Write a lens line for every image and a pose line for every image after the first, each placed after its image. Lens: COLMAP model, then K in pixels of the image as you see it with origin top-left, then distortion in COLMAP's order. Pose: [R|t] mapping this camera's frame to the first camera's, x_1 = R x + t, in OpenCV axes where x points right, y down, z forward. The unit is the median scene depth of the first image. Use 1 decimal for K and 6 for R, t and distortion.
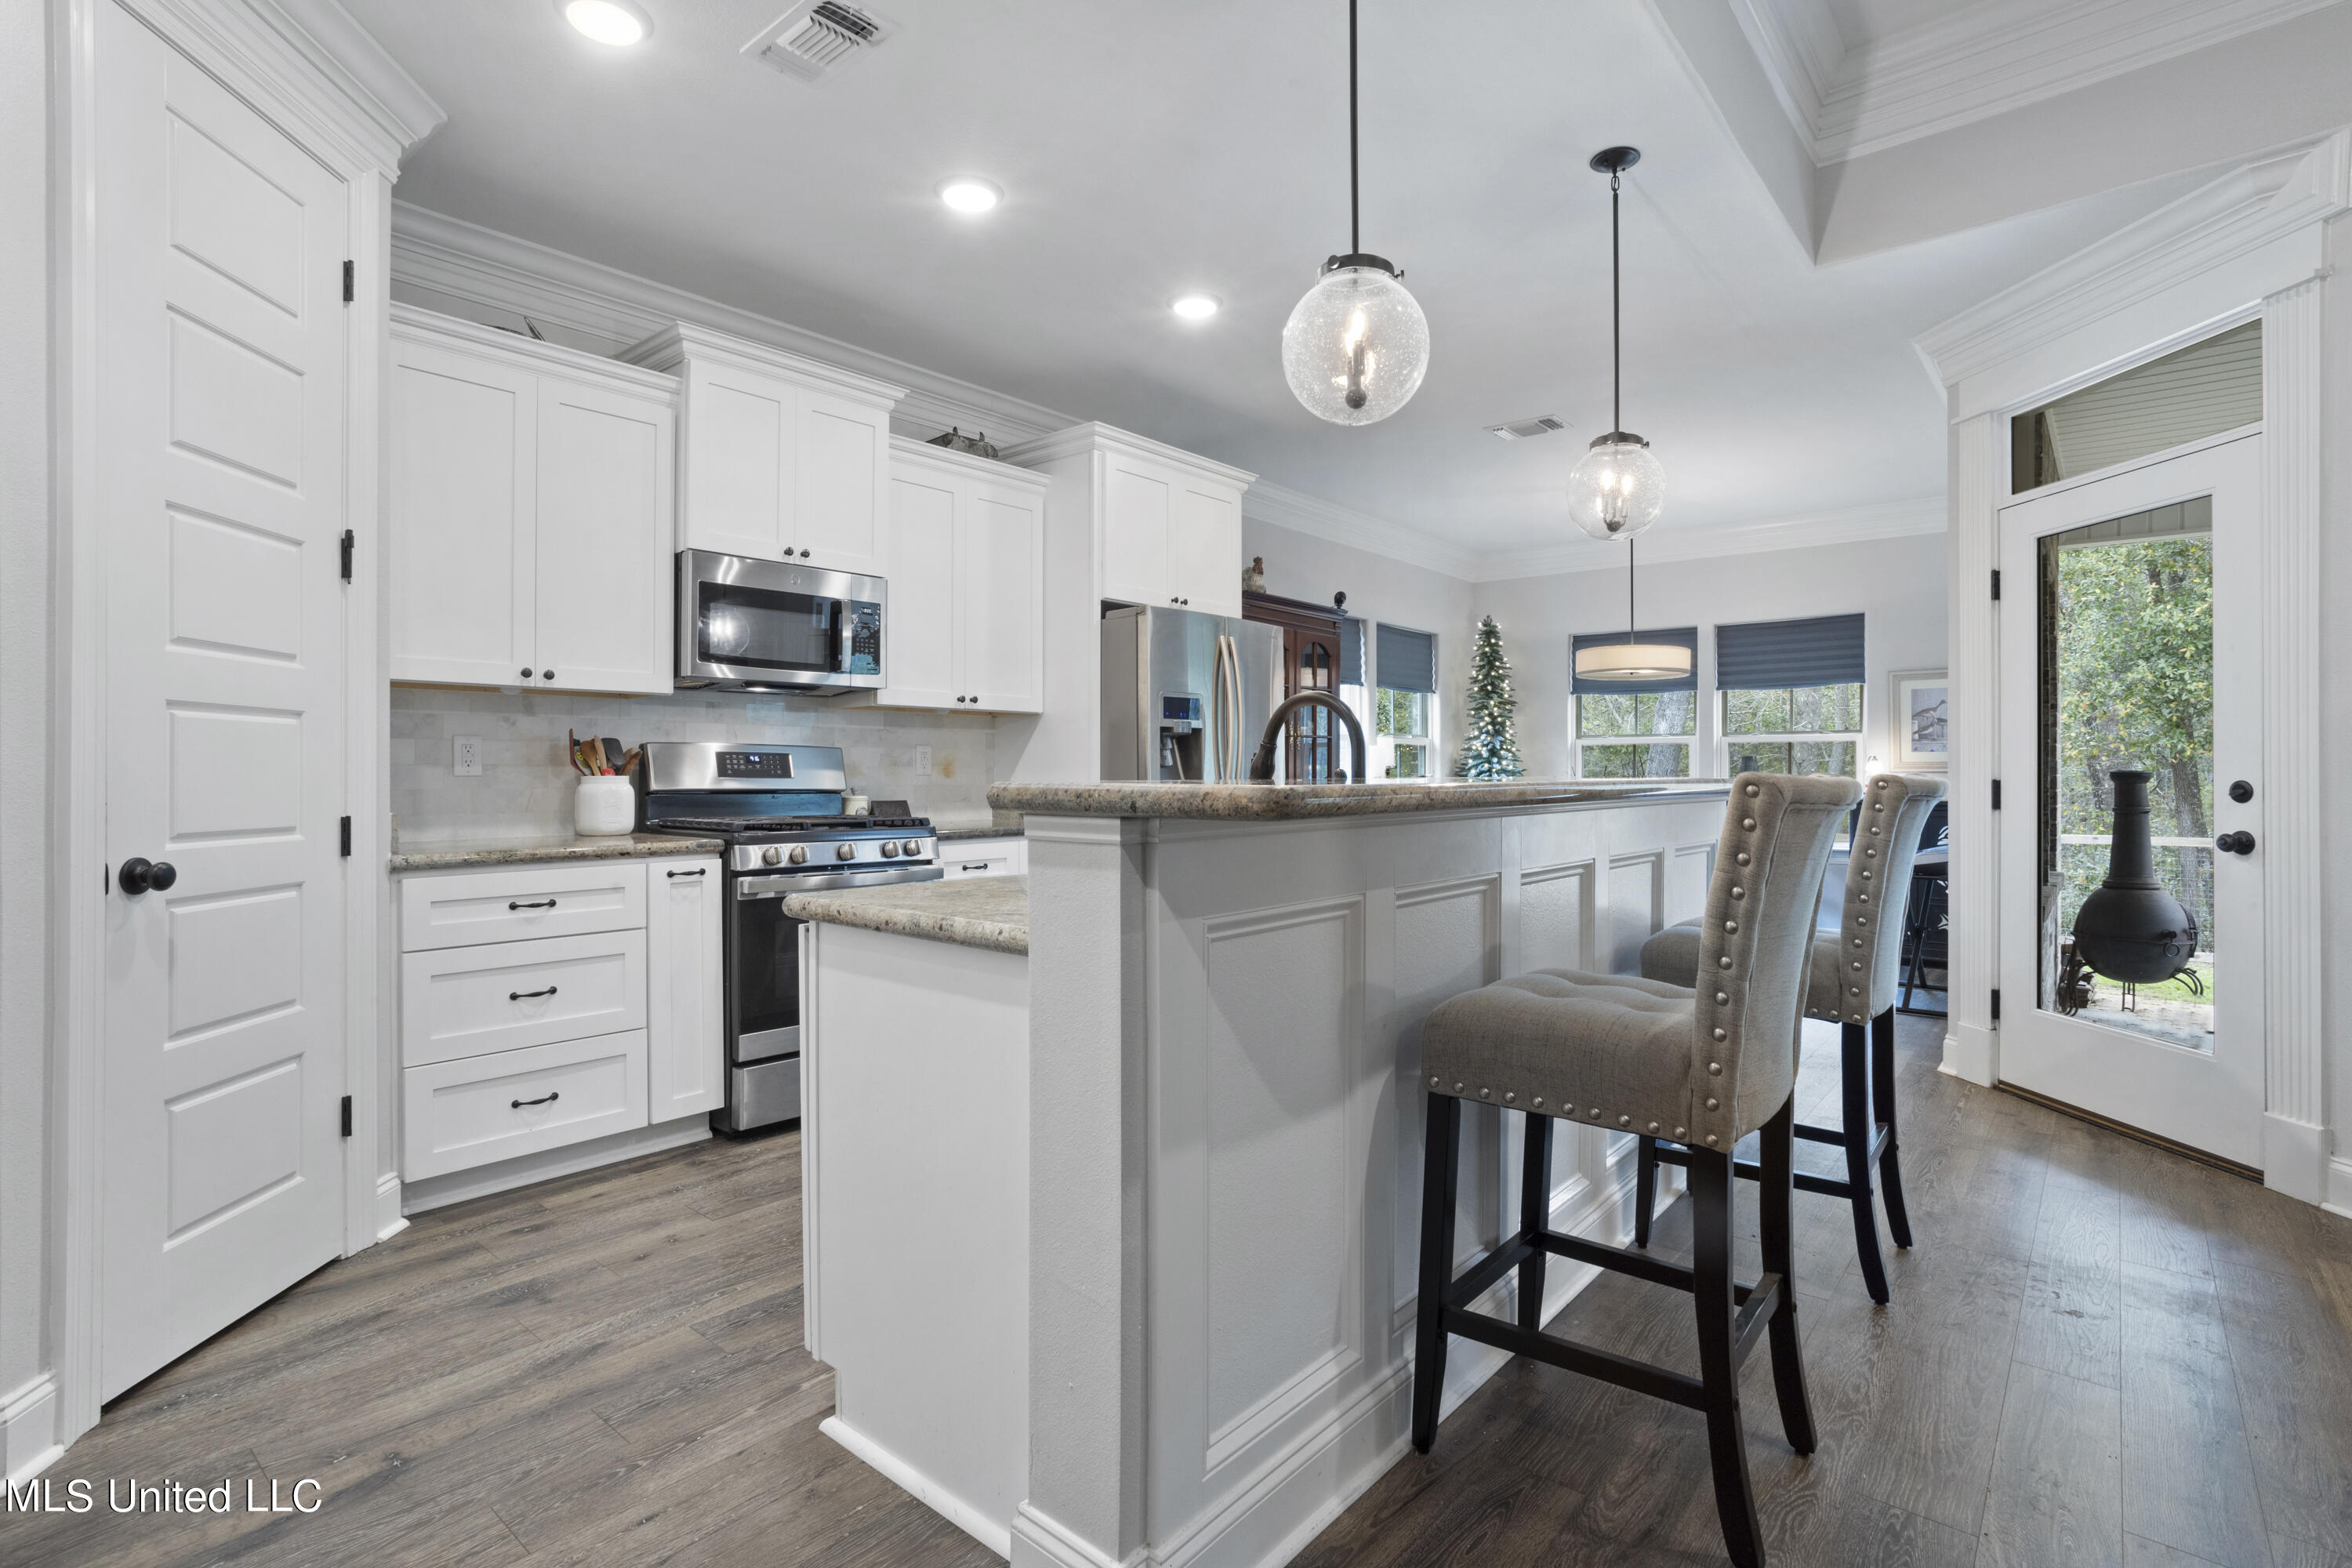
lens RADIAL K [[1142.2, 0, 1177.9], [0, 1142.2, 771.9], [0, 0, 1]] dist [-0.021741, 0.006256]
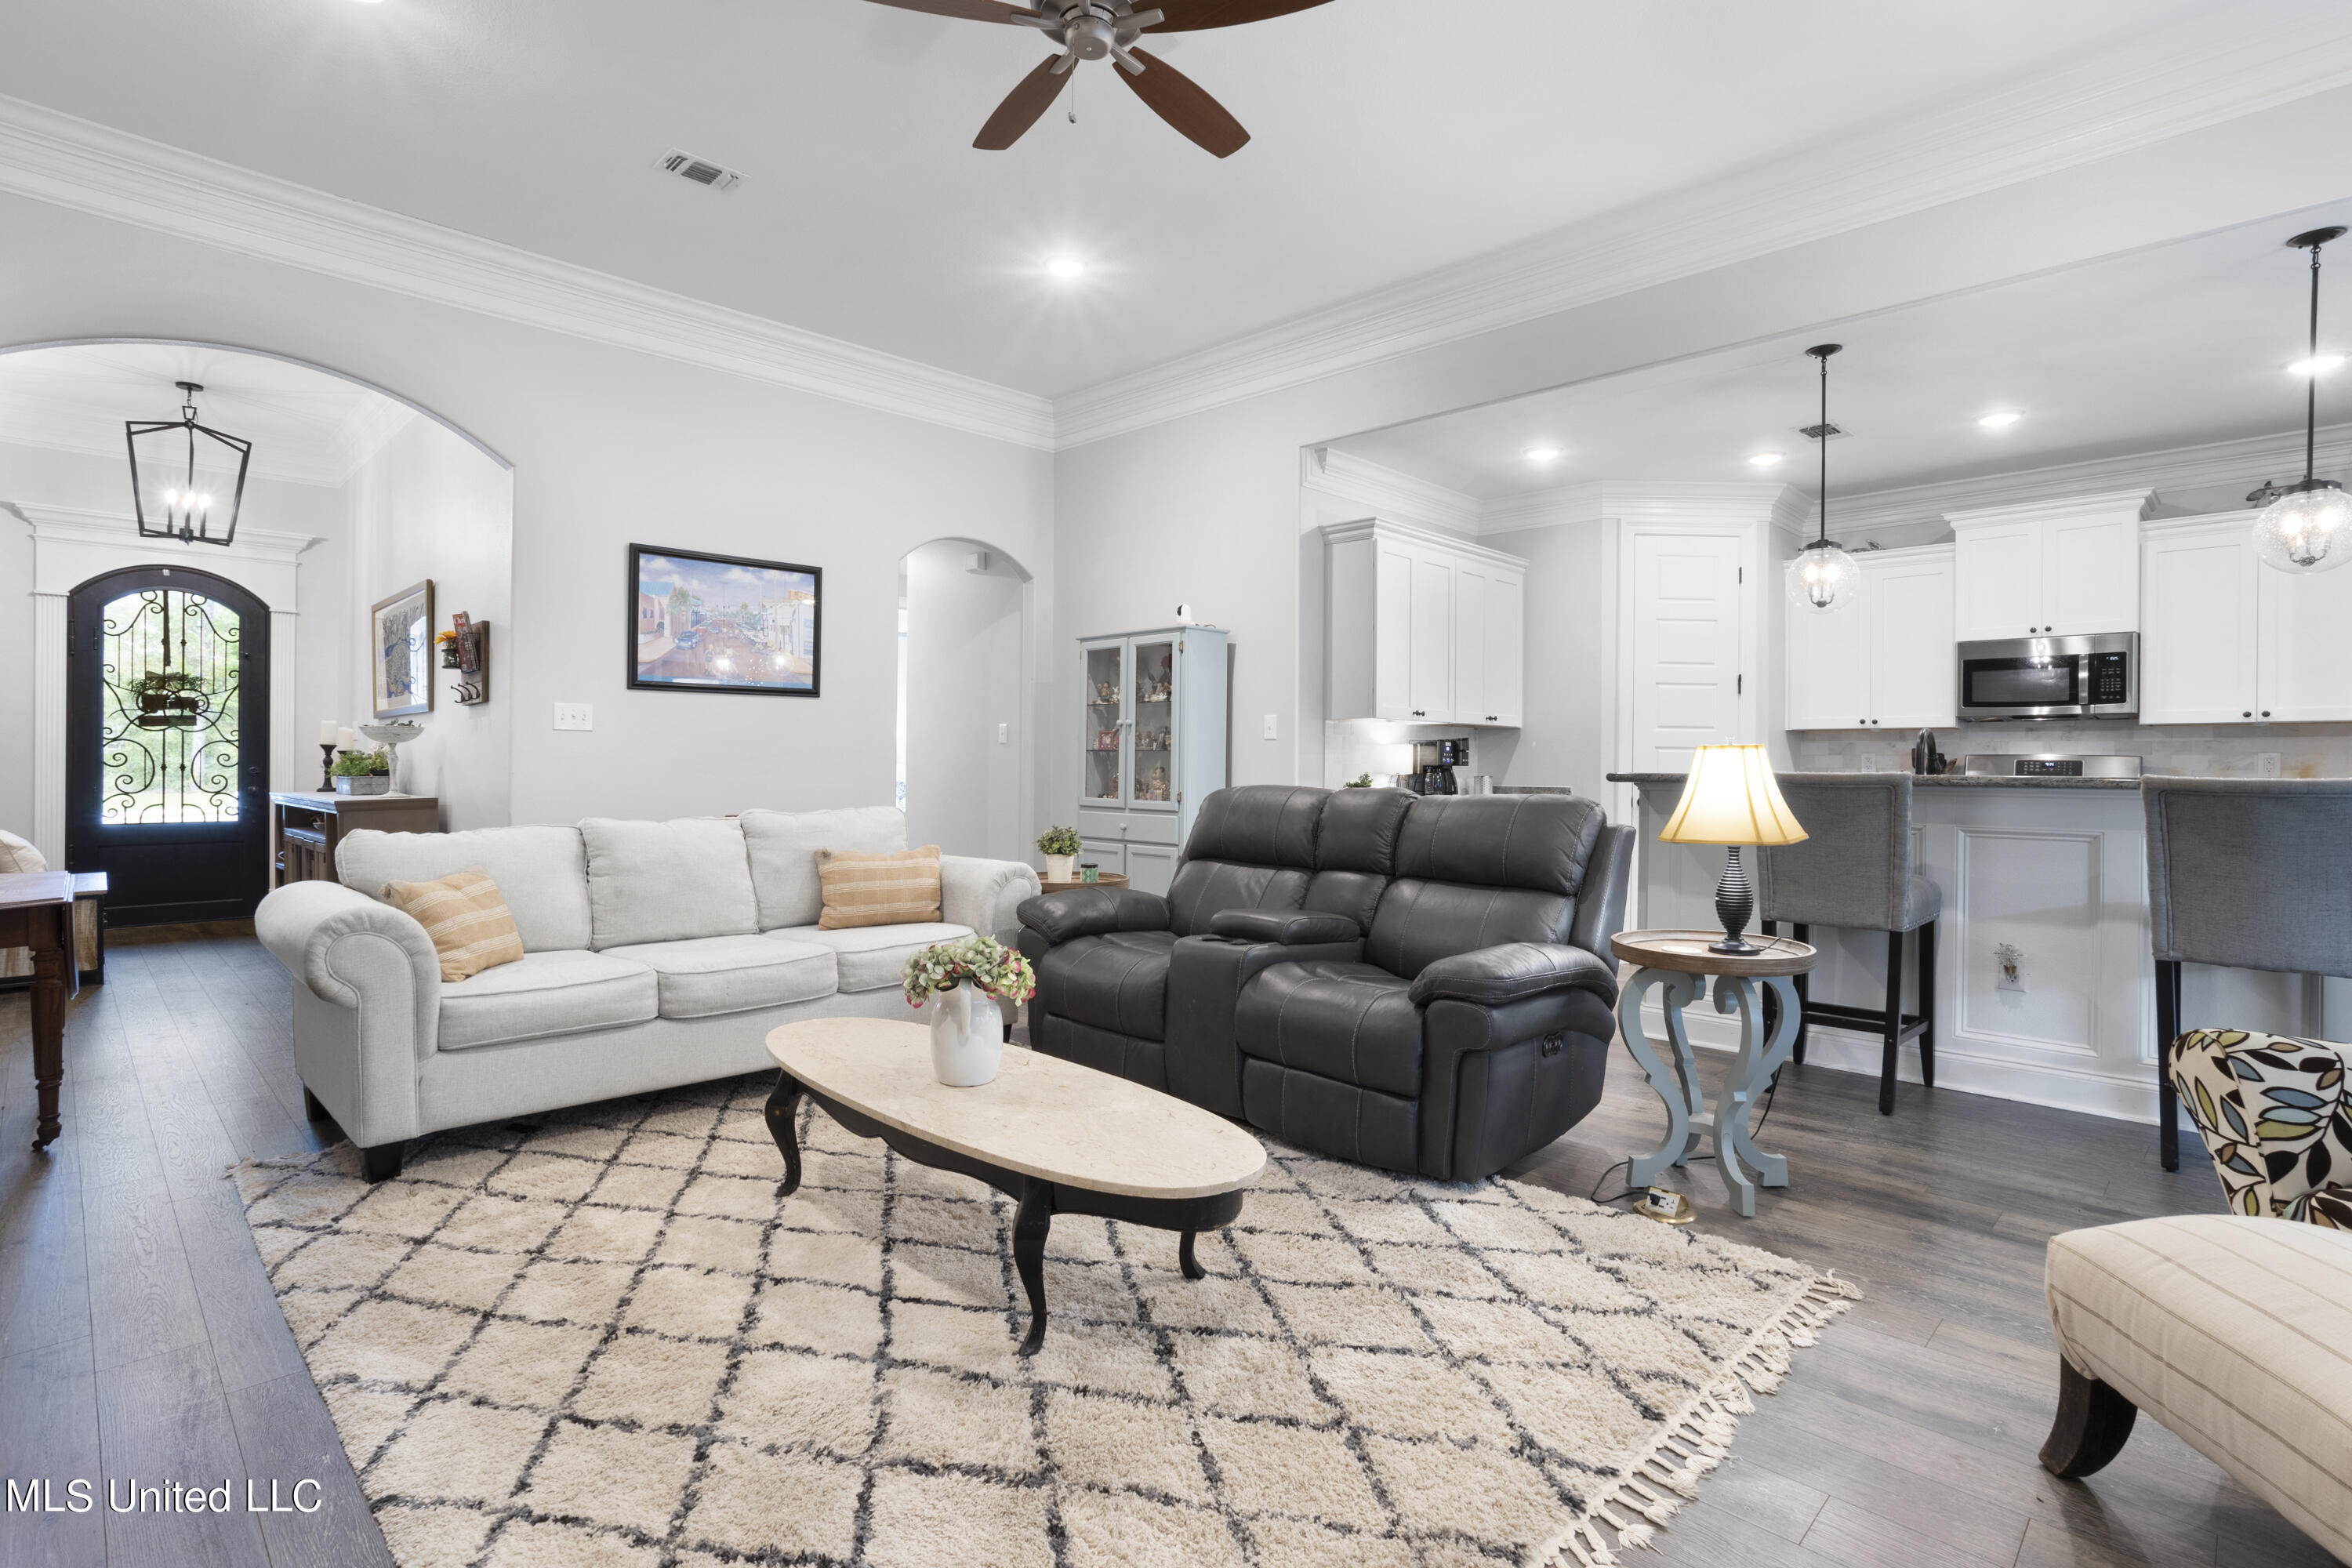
lens RADIAL K [[1142.2, 0, 1174.0], [0, 1142.2, 773.0], [0, 0, 1]] dist [-0.021741, 0.006256]
pose [[-0.077633, 0.005770, -0.996965, 1.059084], [-0.009177, 0.999937, 0.006502, 0.000437], [0.996940, 0.009654, -0.077576, -0.032015]]
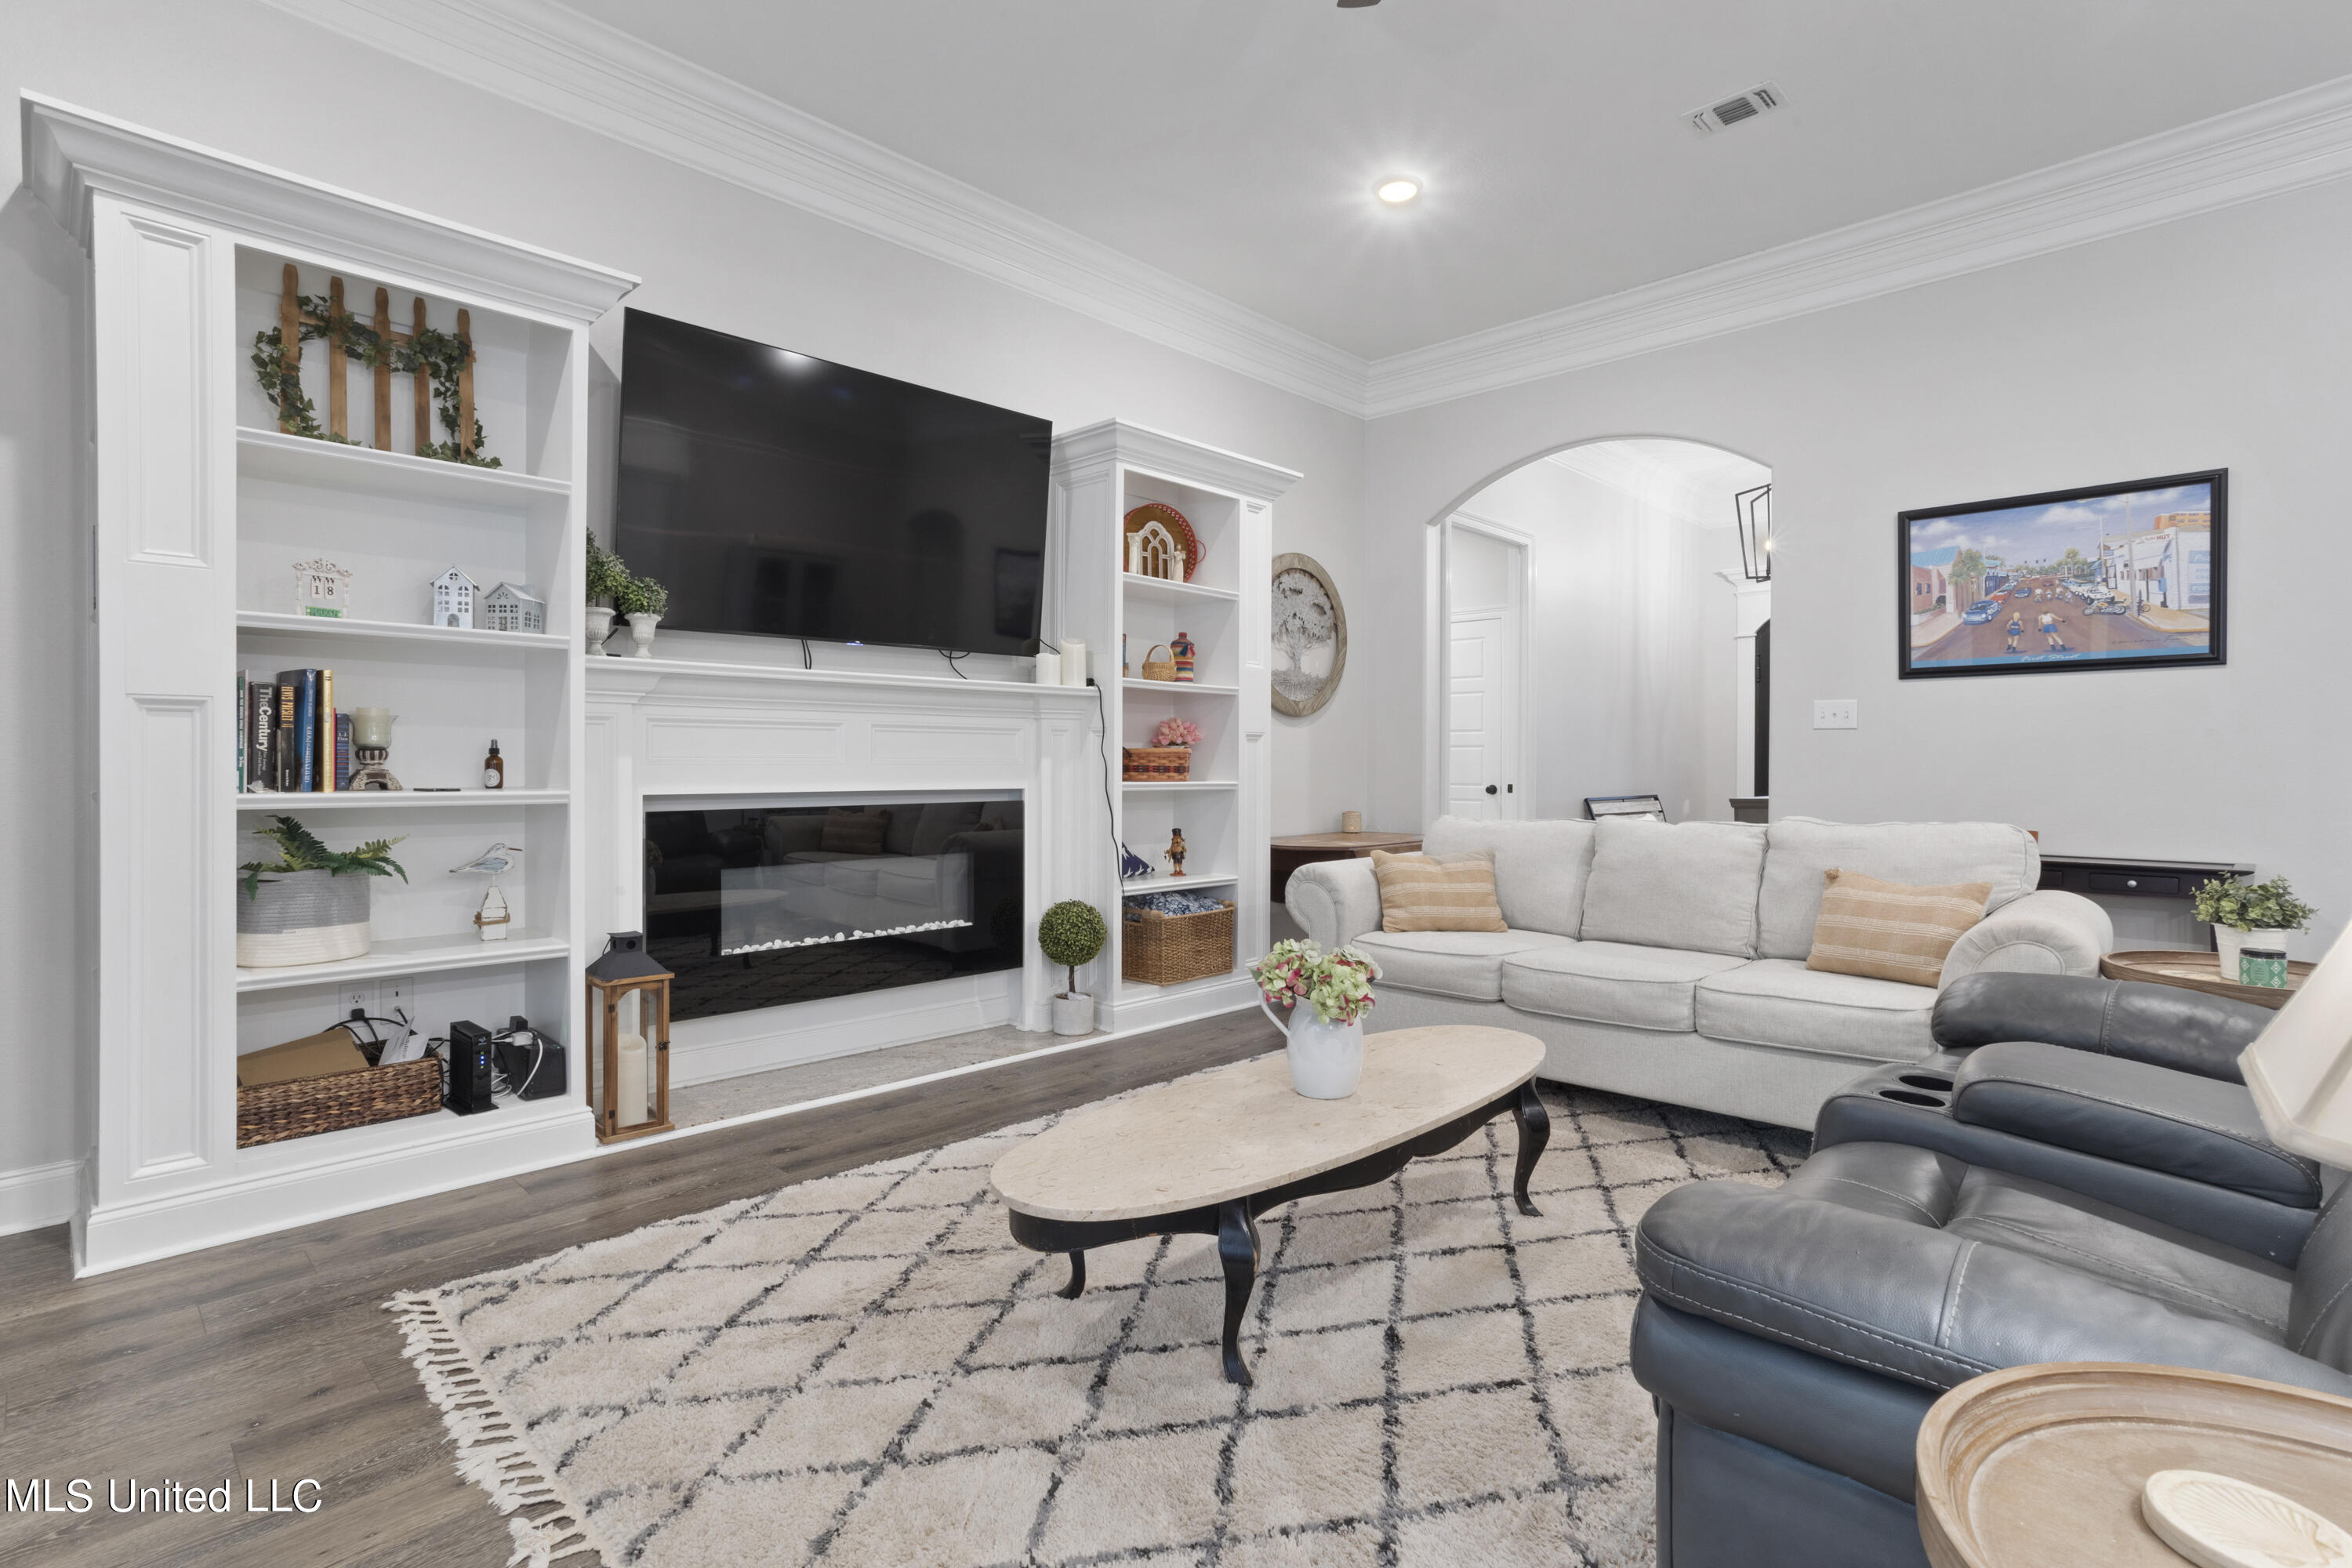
lens RADIAL K [[1142.2, 0, 1179.4], [0, 1142.2, 772.8], [0, 0, 1]] dist [-0.021741, 0.006256]
pose [[-0.997572, -0.003897, 0.069538, 0.514449], [-0.003072, 0.999924, 0.011972, 0.000871], [-0.069580, 0.011730, -0.997507, 0.378970]]
